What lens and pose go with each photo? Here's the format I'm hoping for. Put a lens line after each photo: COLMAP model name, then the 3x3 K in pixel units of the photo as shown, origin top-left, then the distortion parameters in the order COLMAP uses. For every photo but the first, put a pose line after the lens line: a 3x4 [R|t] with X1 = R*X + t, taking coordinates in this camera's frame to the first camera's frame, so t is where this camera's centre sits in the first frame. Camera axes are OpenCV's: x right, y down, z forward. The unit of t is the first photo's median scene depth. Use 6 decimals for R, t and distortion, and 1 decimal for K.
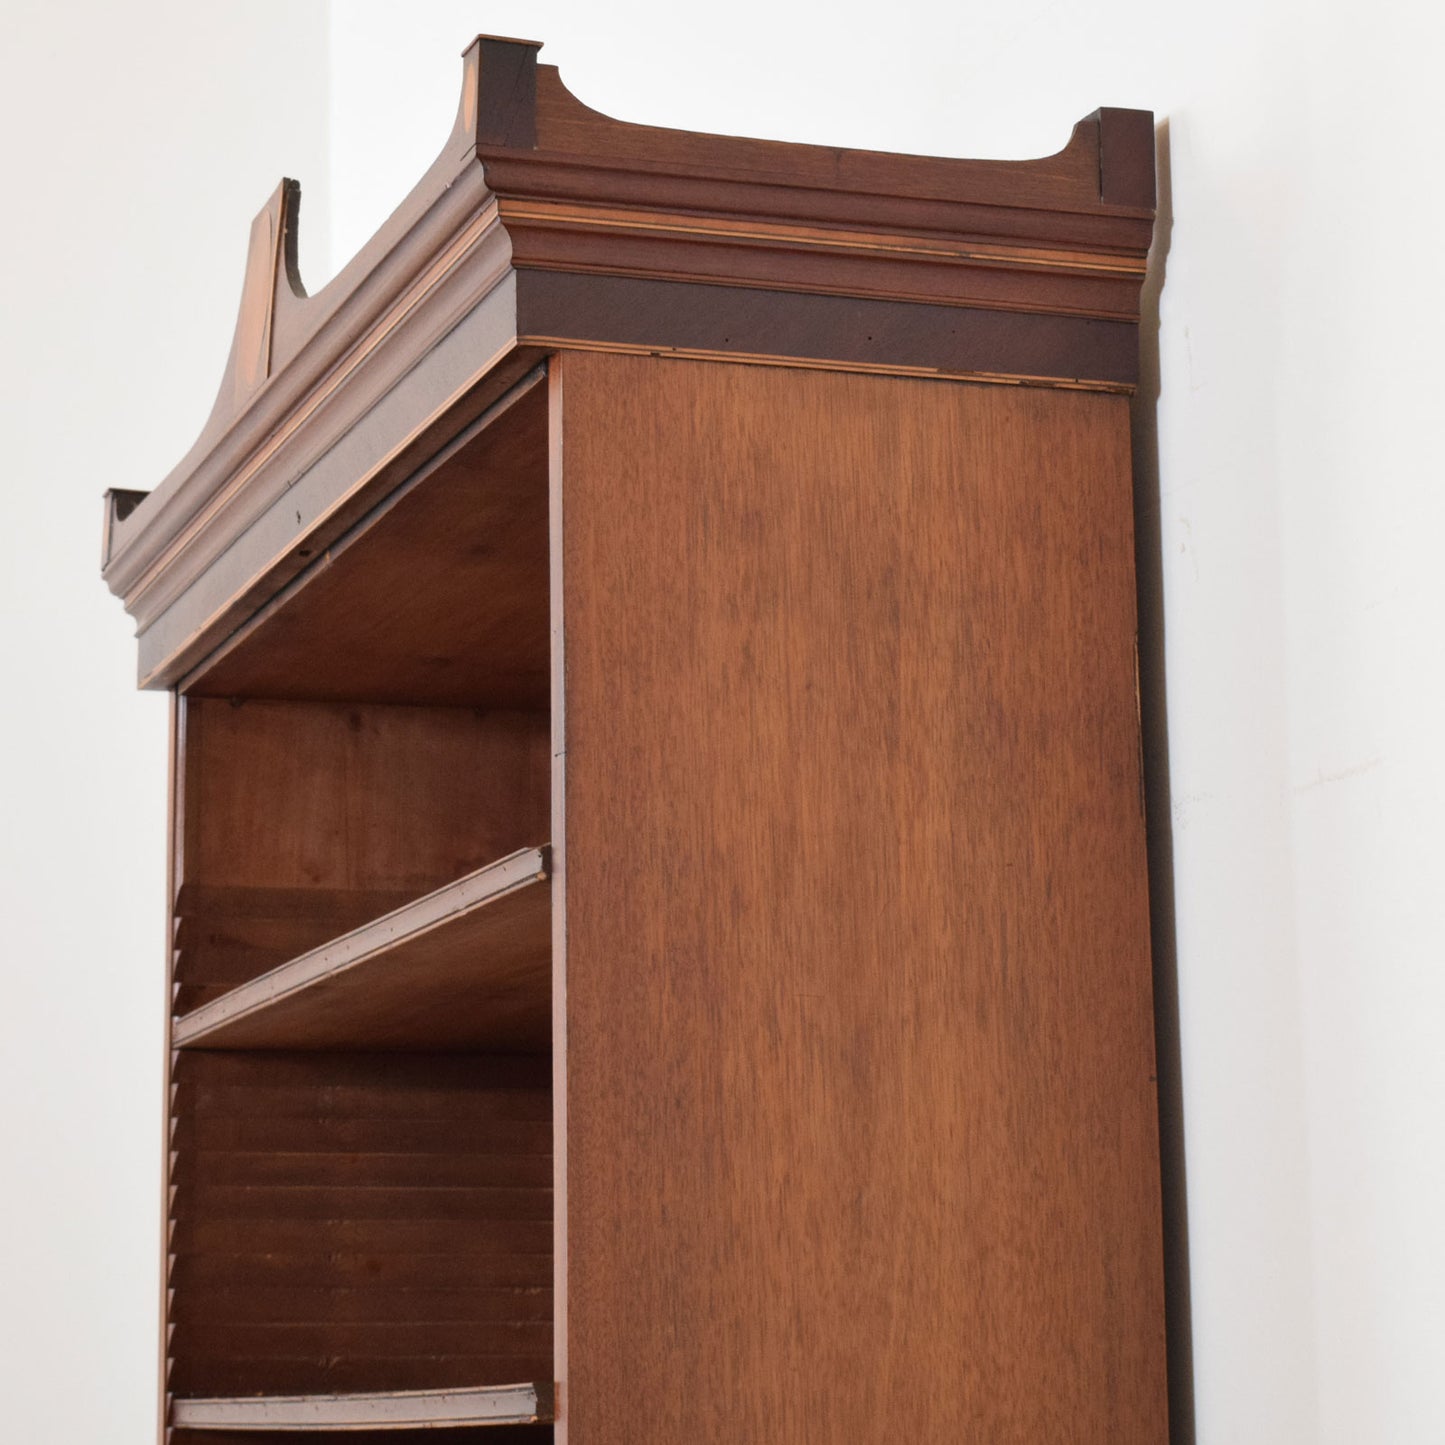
lens RADIAL K [[4232.7, 0, 734.1], [0, 4232.7, 718.8], [0, 0, 1]] dist [-0.025759, 0.000000]
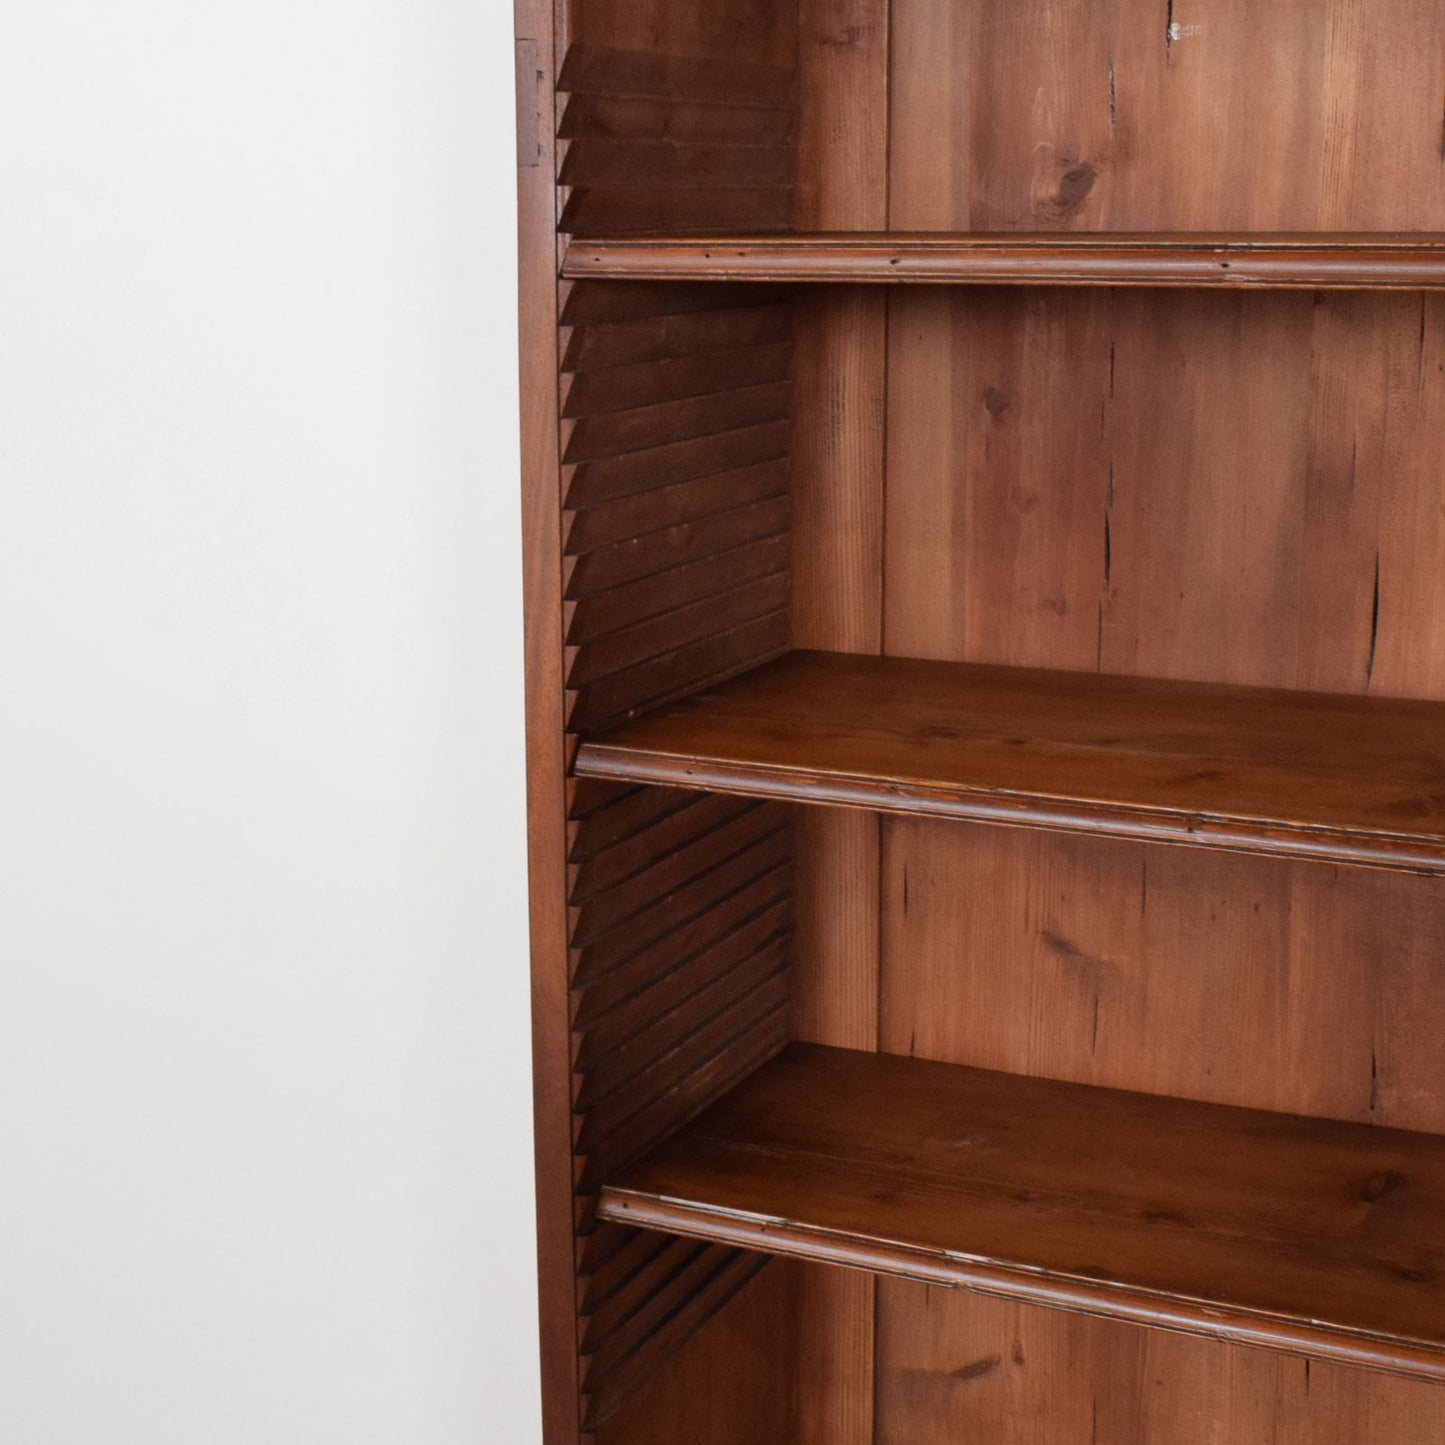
lens RADIAL K [[2389.5, 0, 726.2], [0, 2389.5, 662.9], [0, 0, 1]] dist [-0.024260, 0.000000]
pose [[0.688234, -0.136136, 0.712602, -0.581343], [-0.118912, 0.947785, 0.295911, 0.022340], [-0.715677, -0.288393, 0.636109, 0.983812]]
